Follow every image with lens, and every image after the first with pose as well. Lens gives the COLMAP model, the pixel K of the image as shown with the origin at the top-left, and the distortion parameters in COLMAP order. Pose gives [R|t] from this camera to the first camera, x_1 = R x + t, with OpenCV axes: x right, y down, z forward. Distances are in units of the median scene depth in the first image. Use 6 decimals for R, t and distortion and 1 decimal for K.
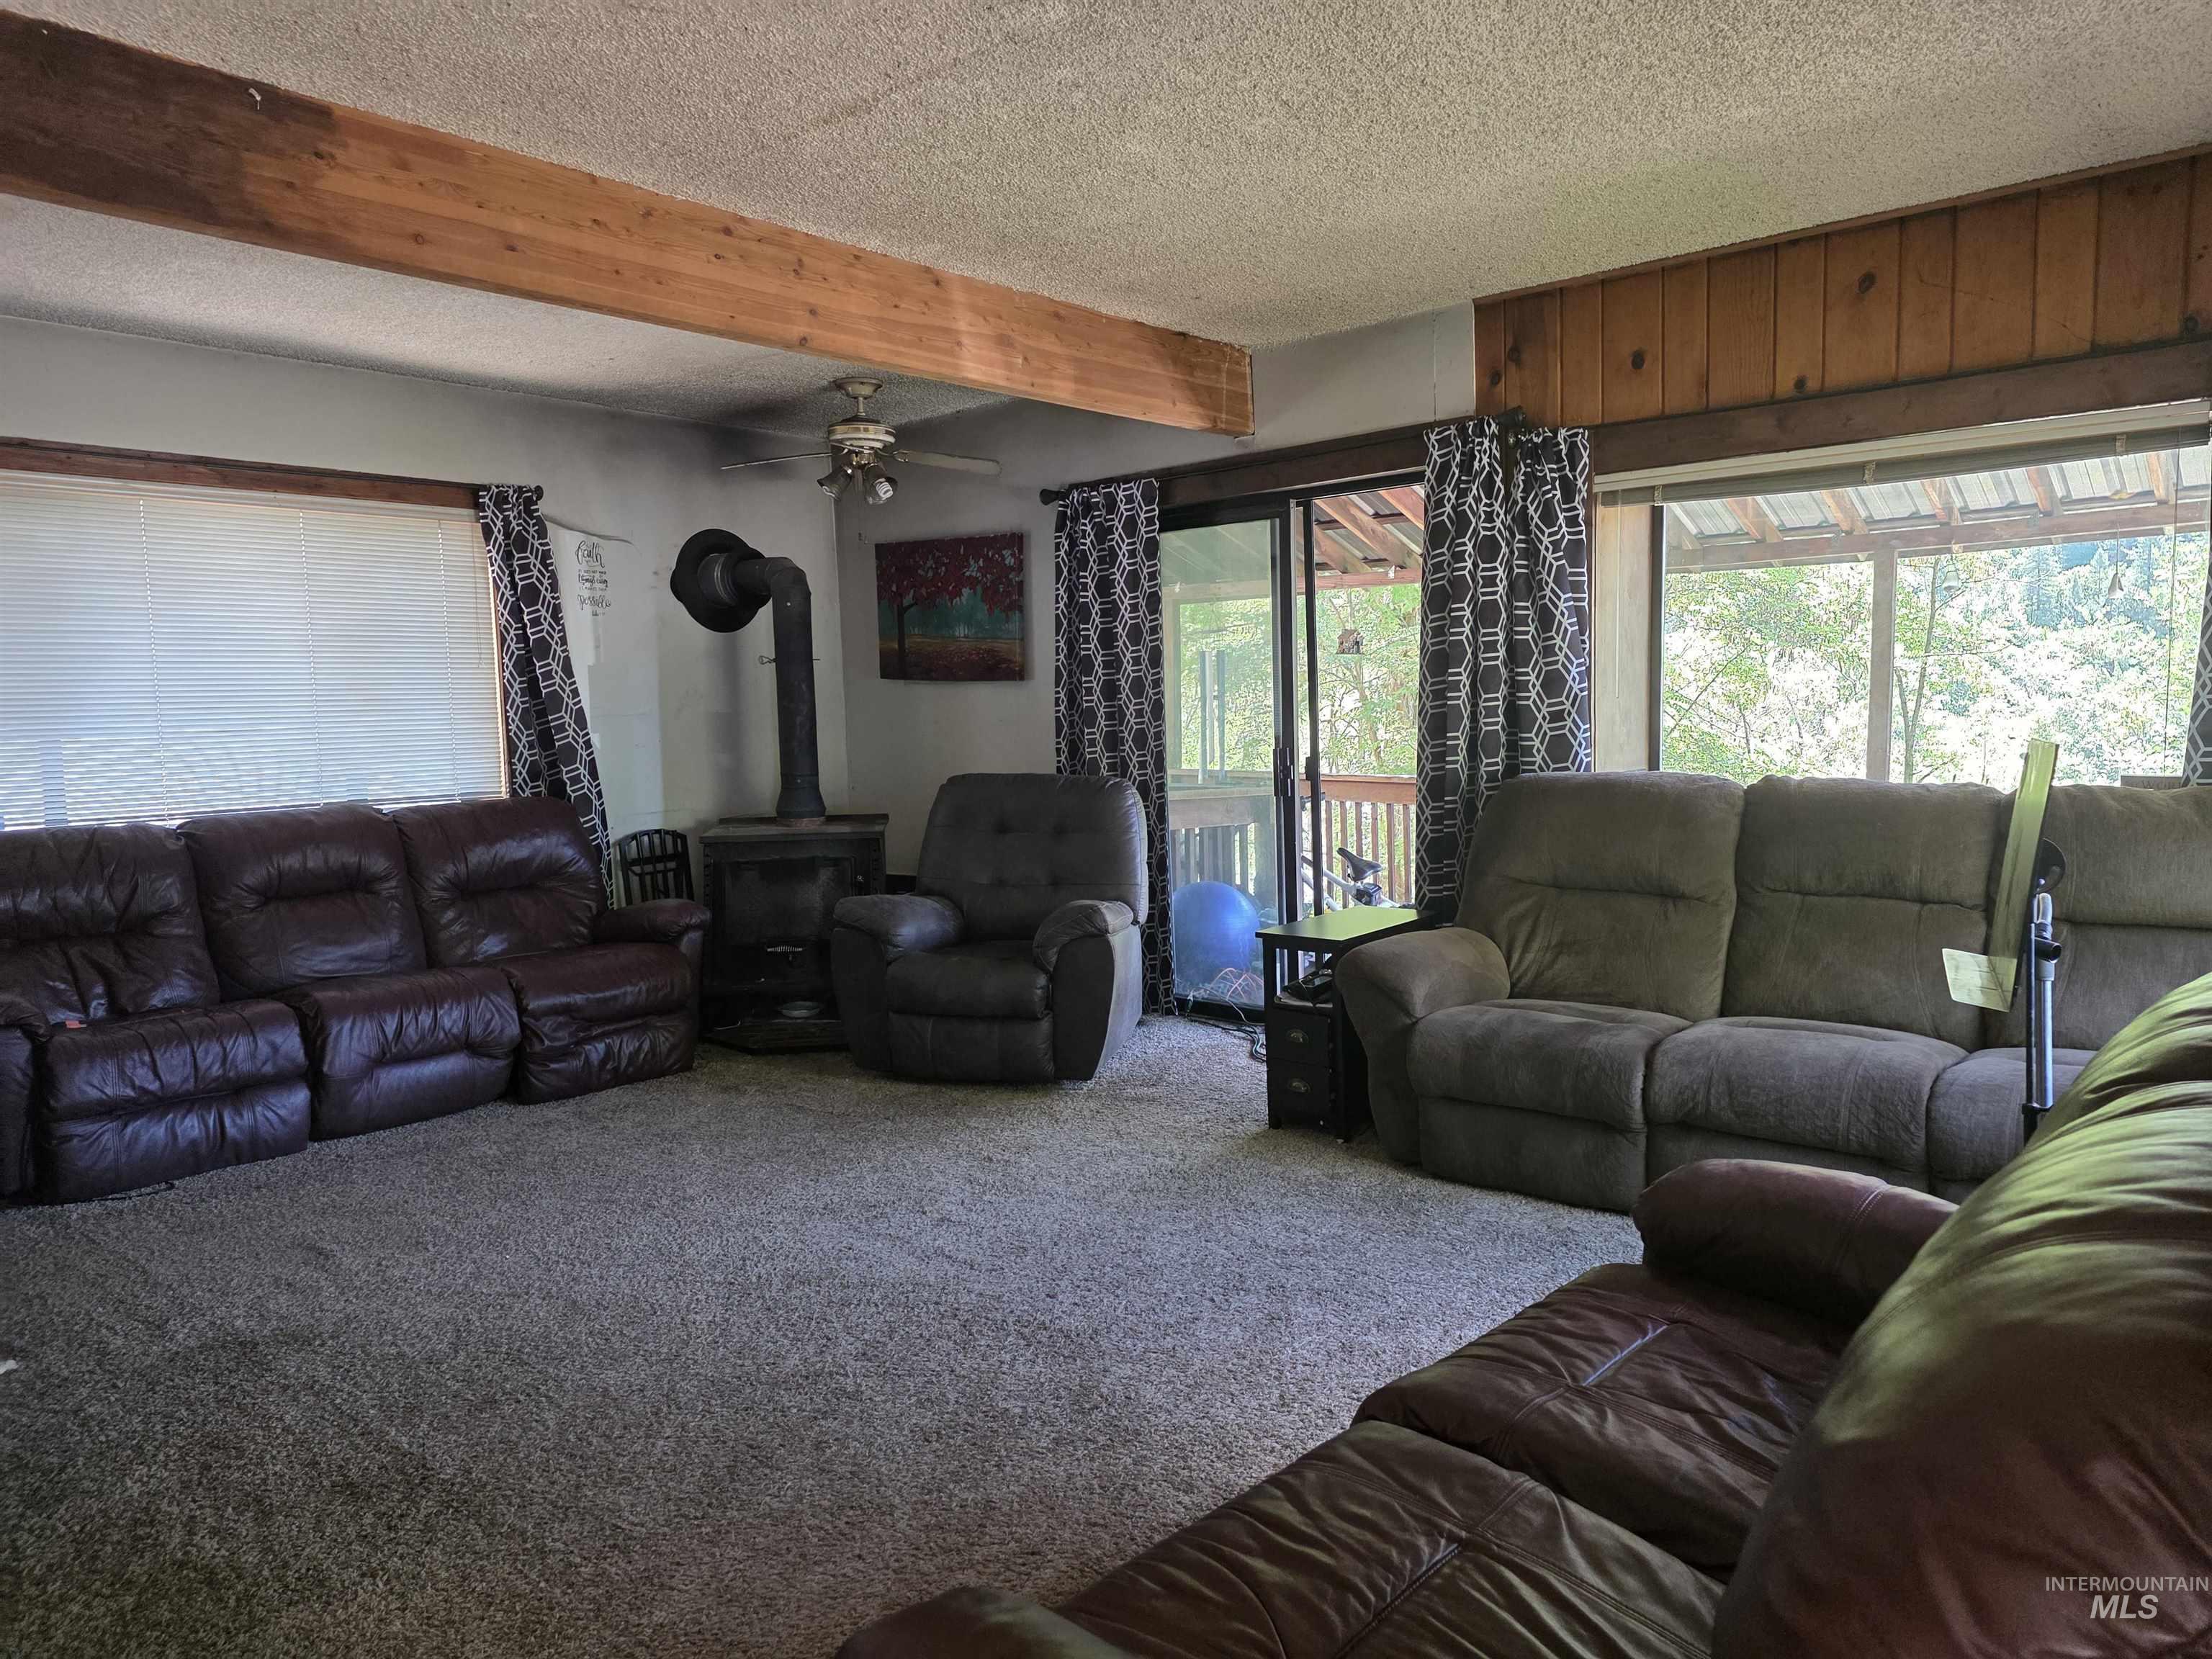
lens RADIAL K [[1464.8, 0, 1132.2], [0, 1464.8, 818.7], [0, 0, 1]] dist [0.078824, -0.082858]
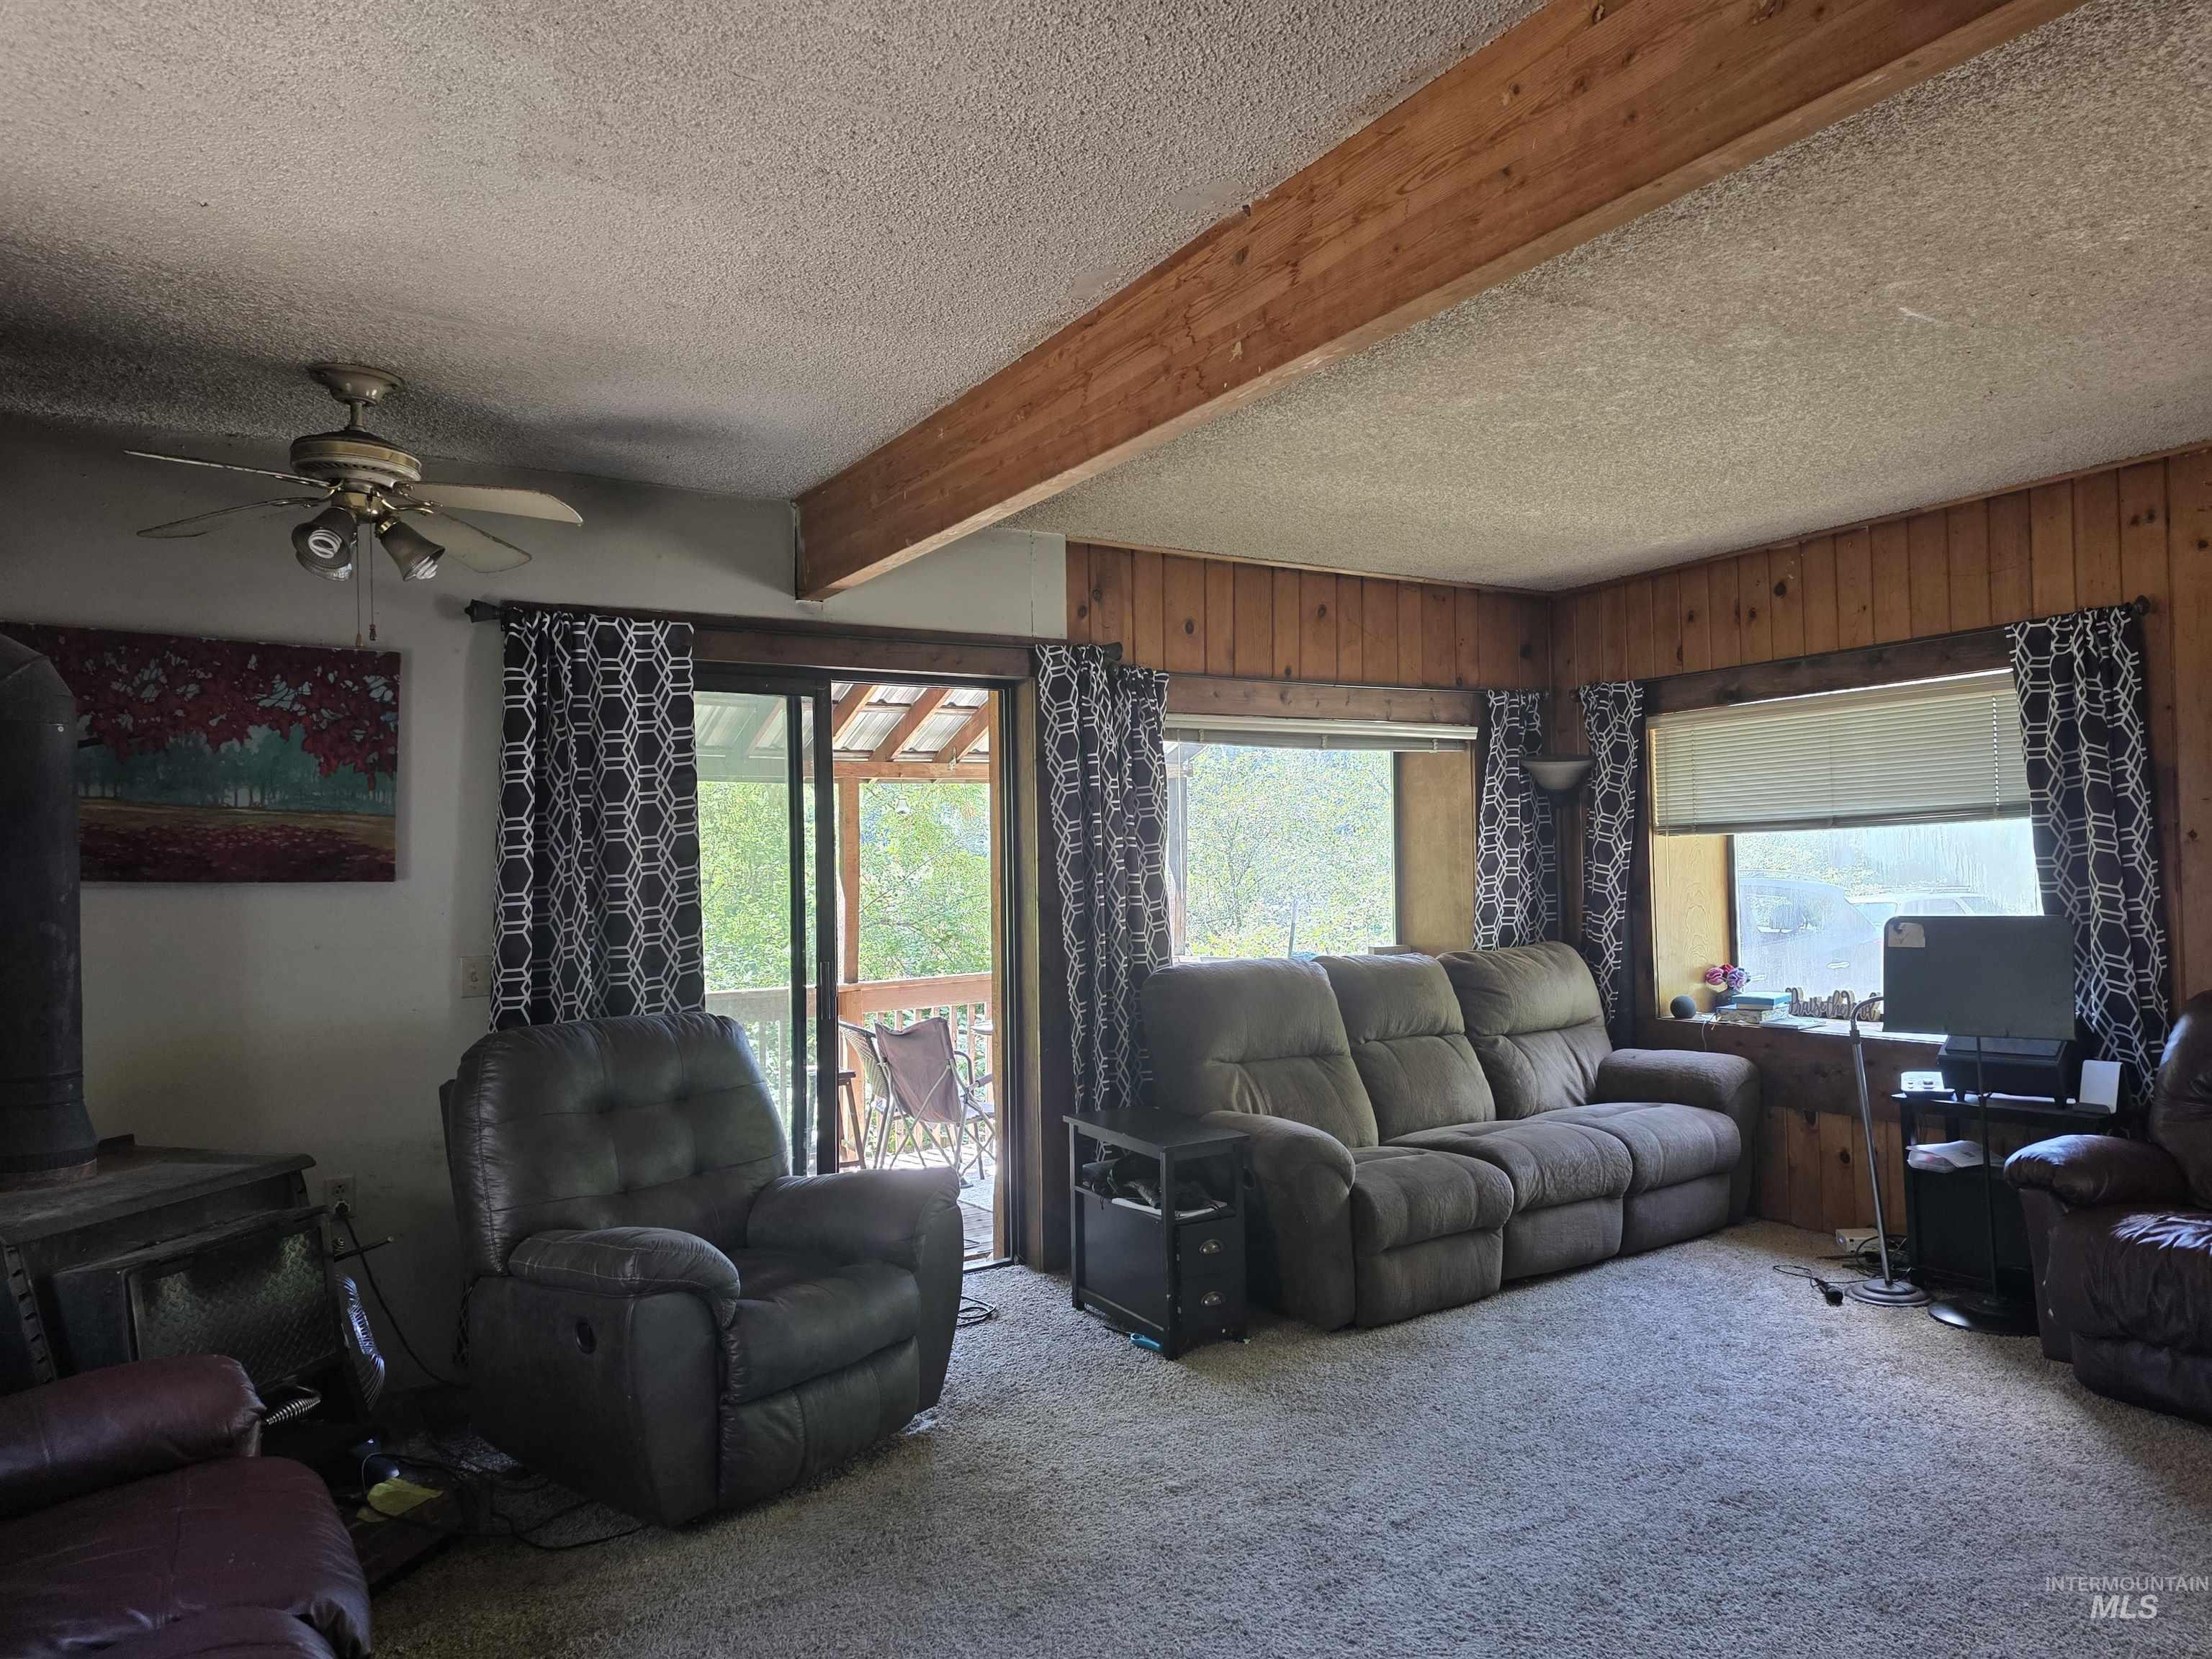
lens RADIAL K [[1464.8, 0, 1132.2], [0, 1464.8, 818.7], [0, 0, 1]] dist [0.078824, -0.082858]
pose [[0.296242, 0.048297, 0.953891, -0.687932], [0.089717, 0.992898, -0.078135, -0.049910], [-0.950890, 0.108727, 0.289805, 0.593620]]
